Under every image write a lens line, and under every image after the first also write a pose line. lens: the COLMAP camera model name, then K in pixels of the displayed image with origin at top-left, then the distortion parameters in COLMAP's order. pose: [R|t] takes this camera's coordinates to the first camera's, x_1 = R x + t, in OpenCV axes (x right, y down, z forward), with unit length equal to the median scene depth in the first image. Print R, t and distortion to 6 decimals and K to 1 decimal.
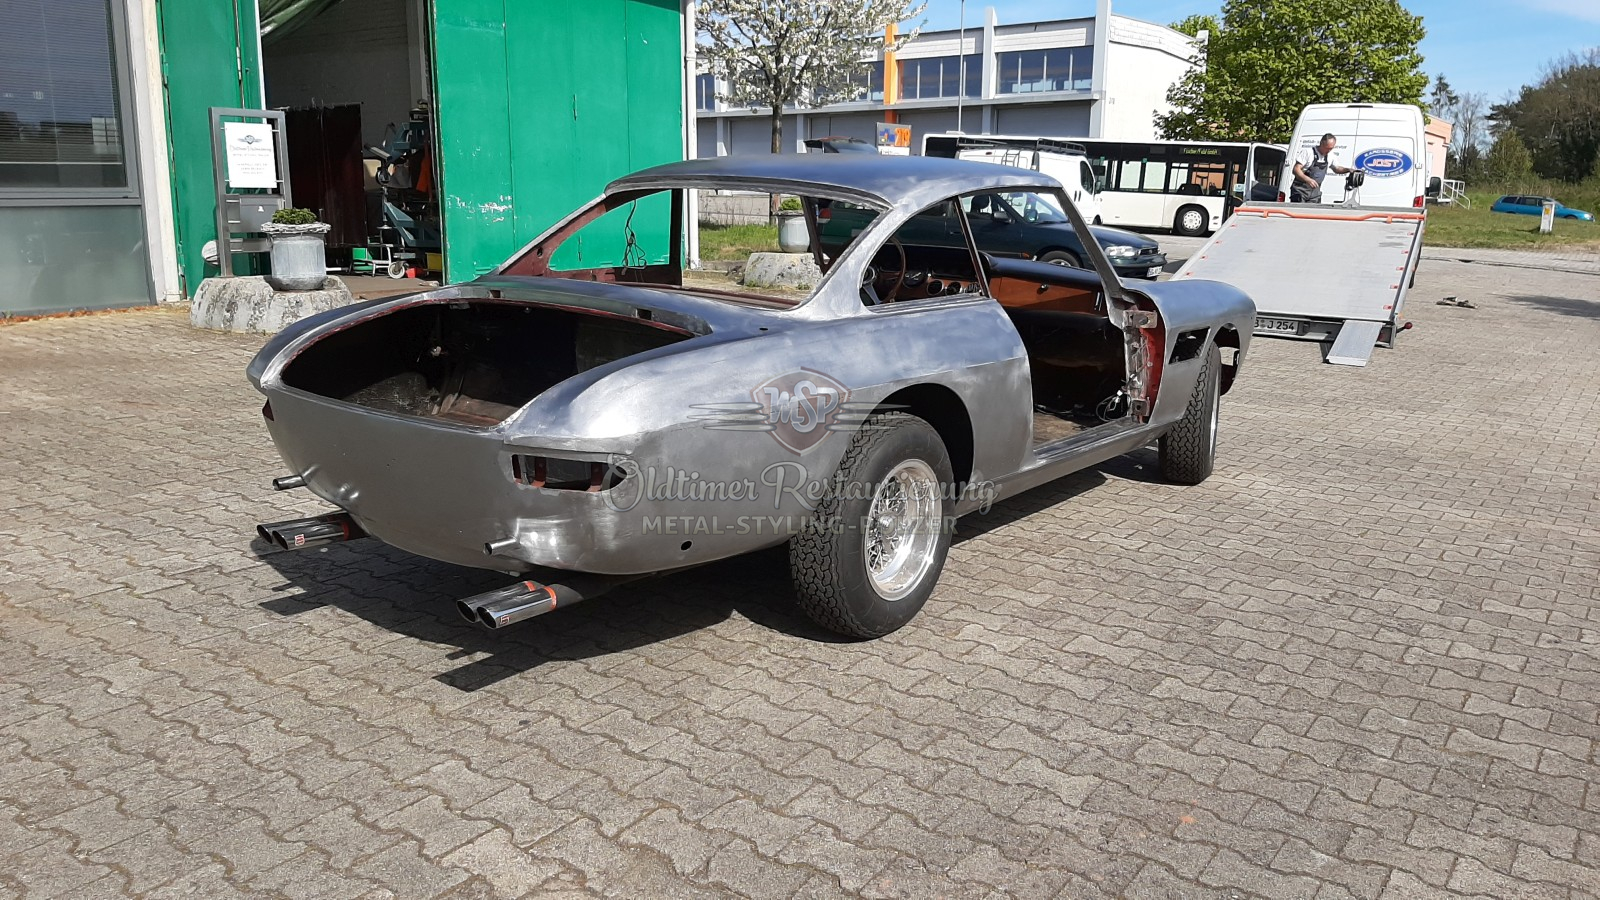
lens RADIAL K [[1226.5, 0, 800.4], [0, 1226.5, 451.8], [0, 0, 1]] dist [0.058838, -0.116766]
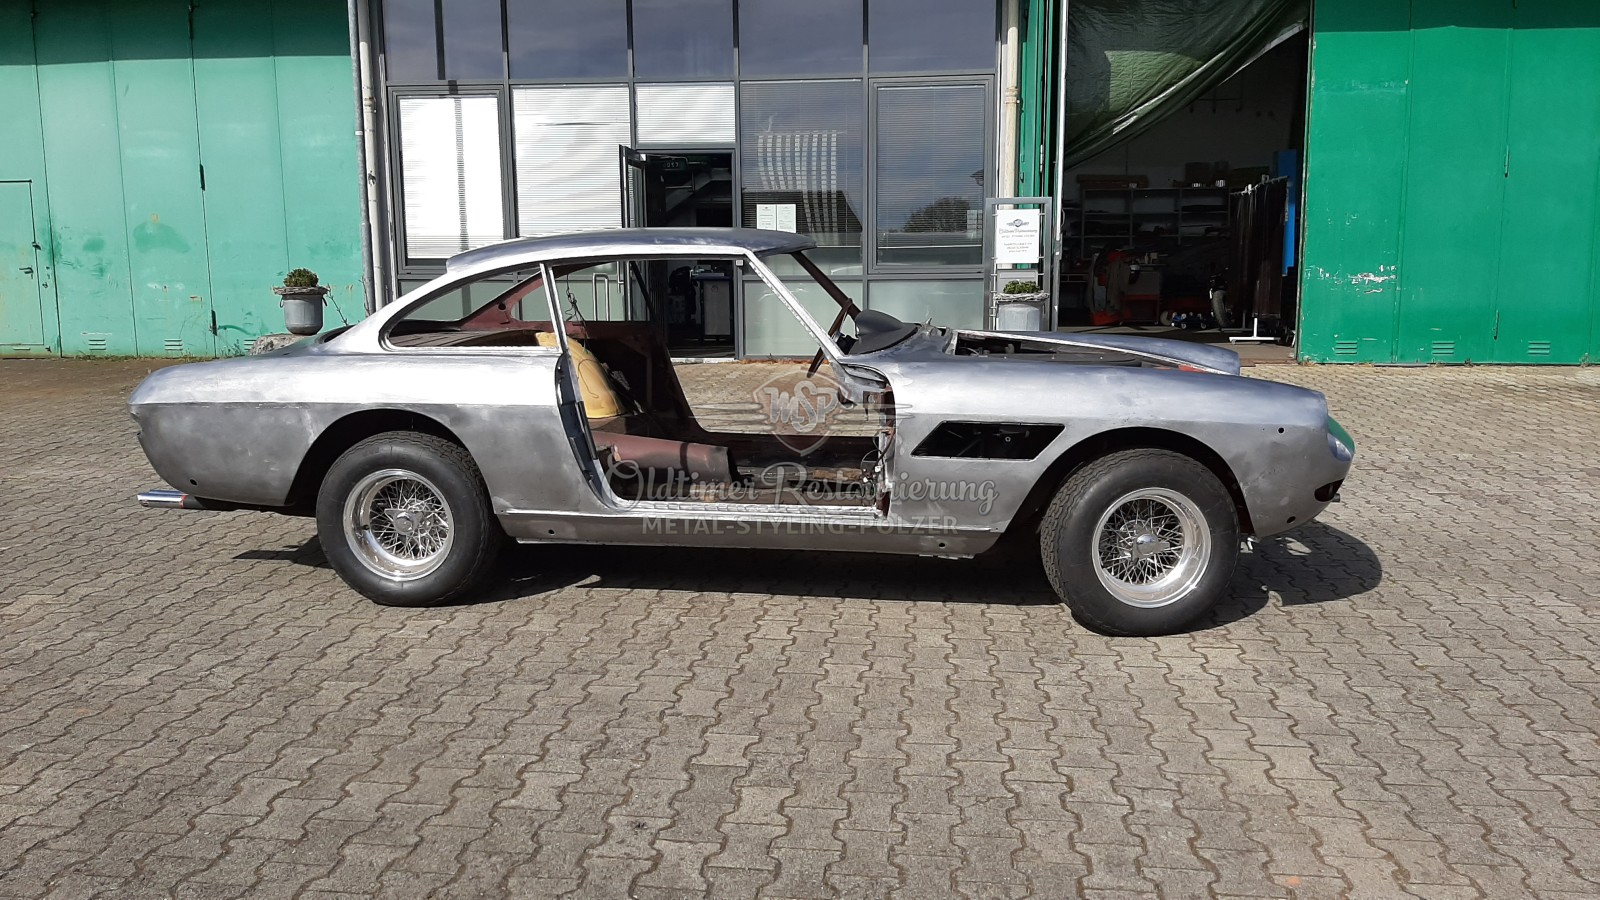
lens RADIAL K [[1226.5, 0, 792.5], [0, 1226.5, 438.3], [0, 0, 1]] dist [0.058838, -0.116766]
pose [[0.483806, 0.106098, -0.868720, 1.267944], [-0.167268, 0.985536, 0.027210, -0.115722], [0.859042, 0.132145, 0.494555, 0.658498]]
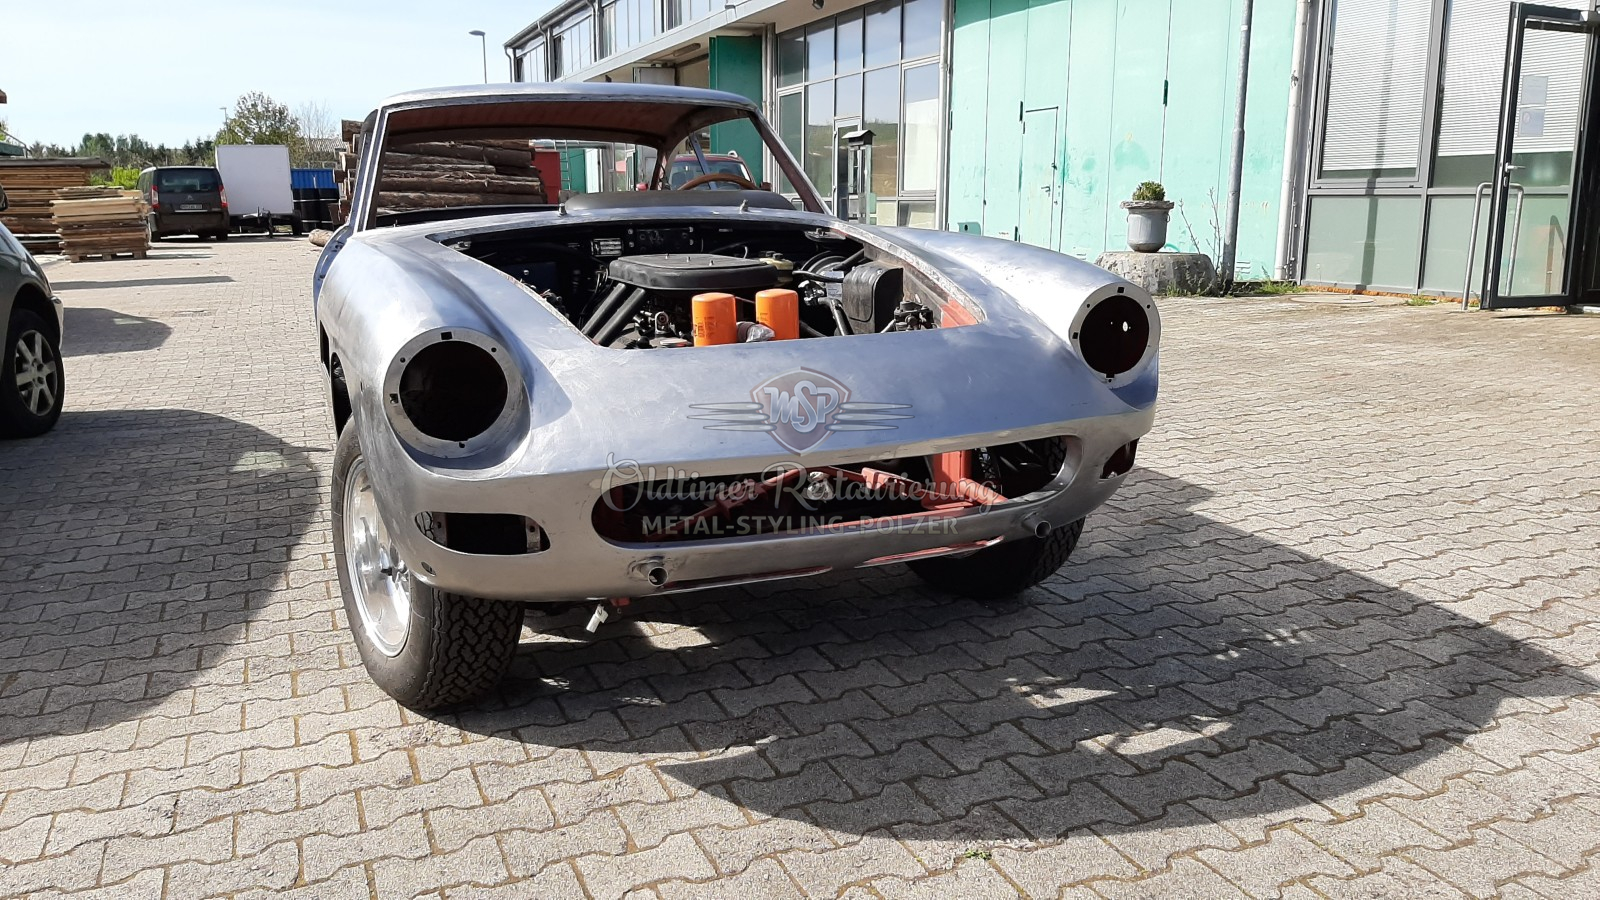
lens RADIAL K [[1226.5, 0, 801.2], [0, 1226.5, 427.8], [0, 0, 1]] dist [0.058838, -0.116766]
pose [[-0.521242, 0.138715, -0.842060, 0.922482], [-0.179525, 0.946800, 0.267096, -0.329408], [0.834313, 0.290392, -0.468609, 1.960489]]
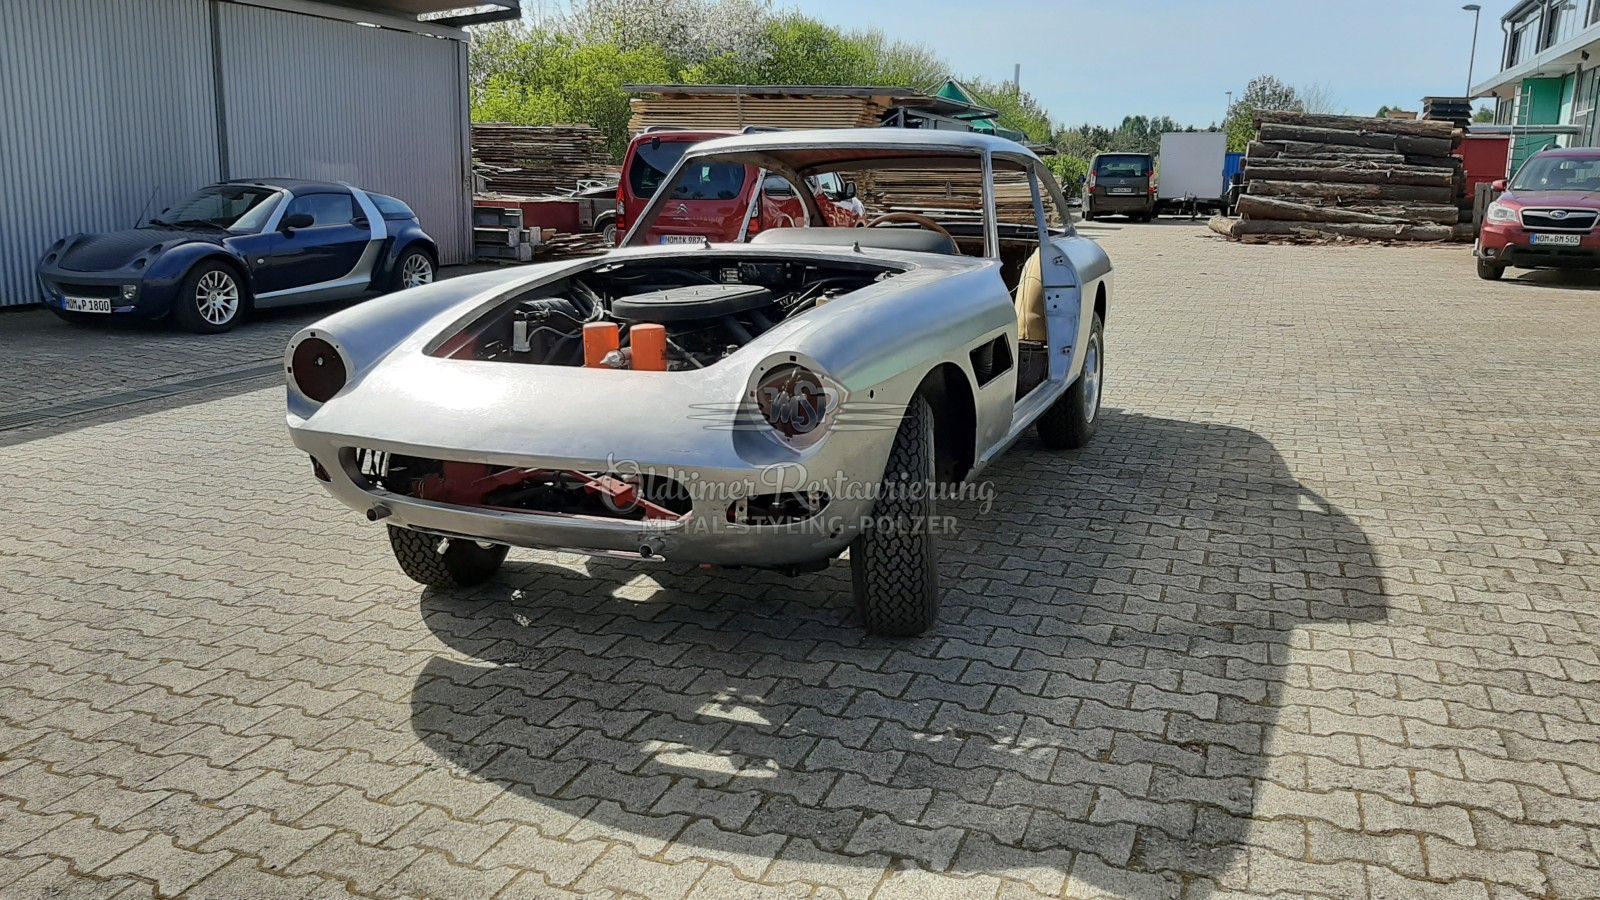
lens RADIAL K [[1226.5, 0, 823.9], [0, 1226.5, 423.4], [0, 0, 1]] dist [0.058838, -0.116766]
pose [[-0.962811, 0.016533, -0.269670, 0.451765], [-0.091405, 0.919336, 0.382709, -0.488584], [0.254244, 0.393125, -0.883636, 2.409352]]
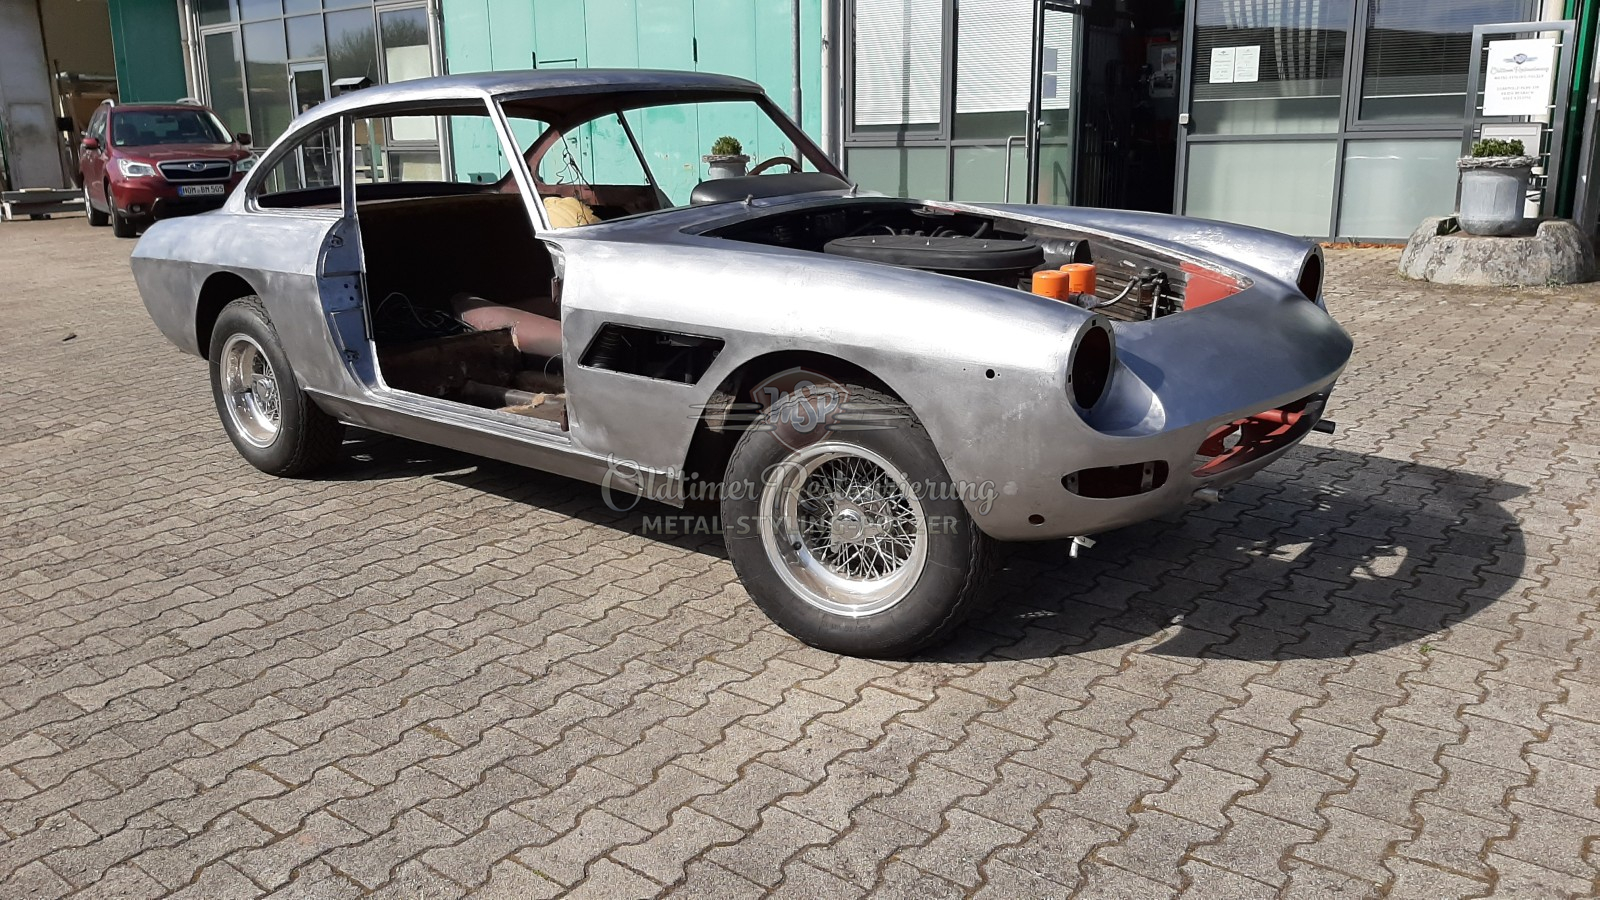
lens RADIAL K [[1226.5, 0, 798.8], [0, 1226.5, 436.0], [0, 0, 1]] dist [0.058838, -0.116766]
pose [[-0.049789, 0.219262, -0.974395, 1.190534], [-0.187987, 0.956110, 0.224753, -0.256928], [0.980909, 0.194364, -0.006385, 1.445957]]
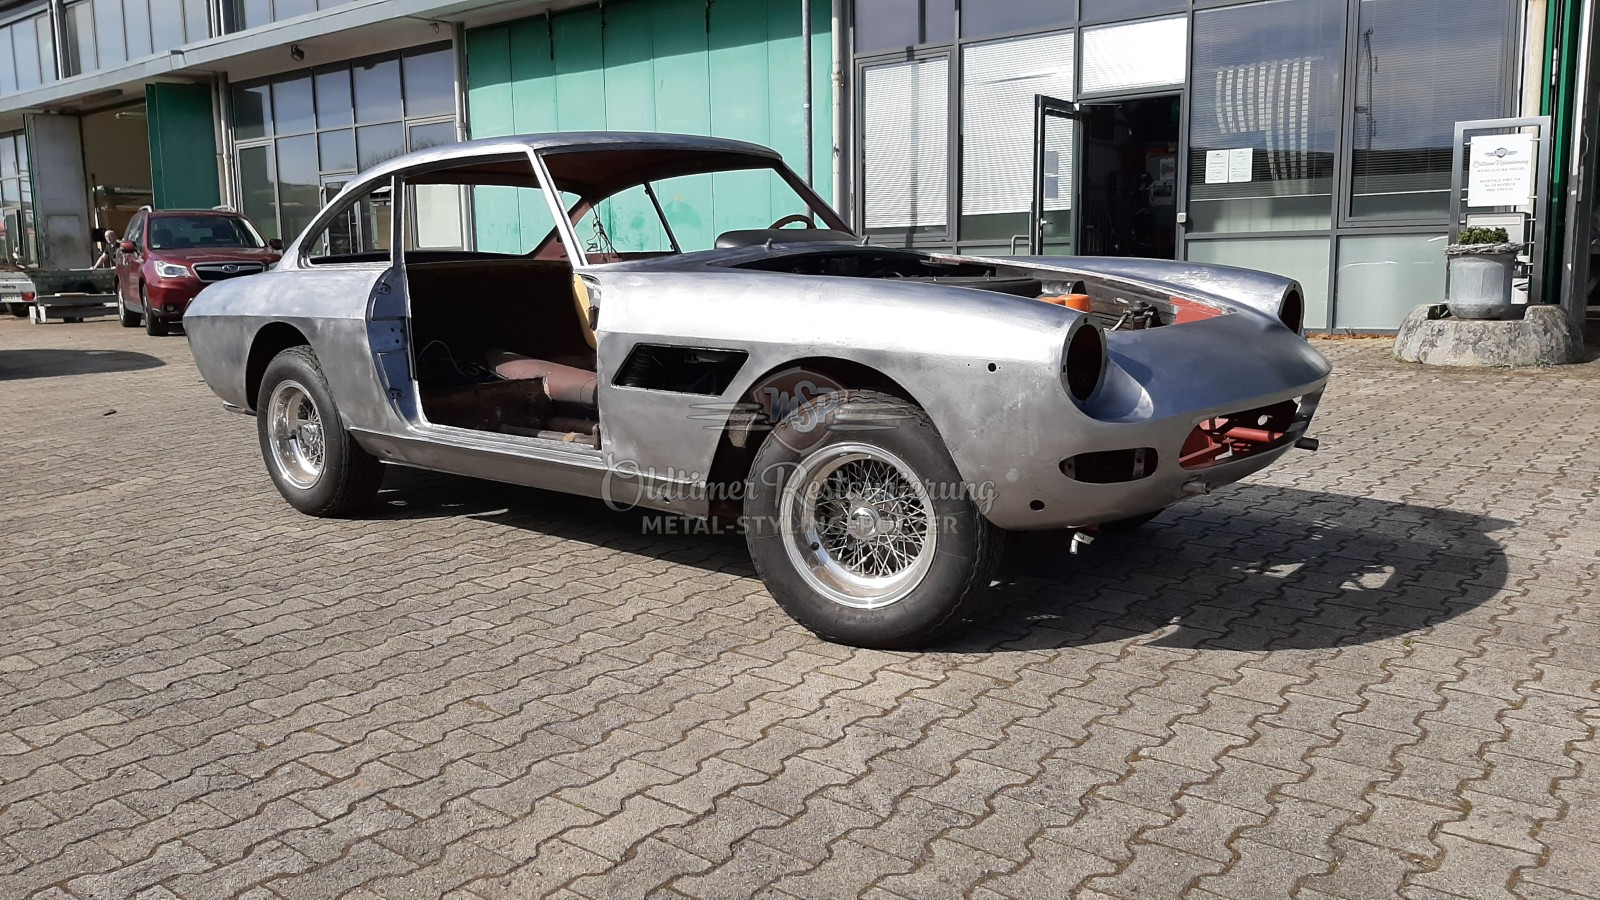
lens RADIAL K [[1226.5, 0, 795.9], [0, 1226.5, 432.2], [0, 0, 1]] dist [0.058838, -0.116766]
pose [[-0.059942, 0.123208, -0.990569, 1.262005], [-0.188462, 0.973109, 0.132441, -0.199057], [0.980250, 0.194623, -0.035110, 1.454807]]
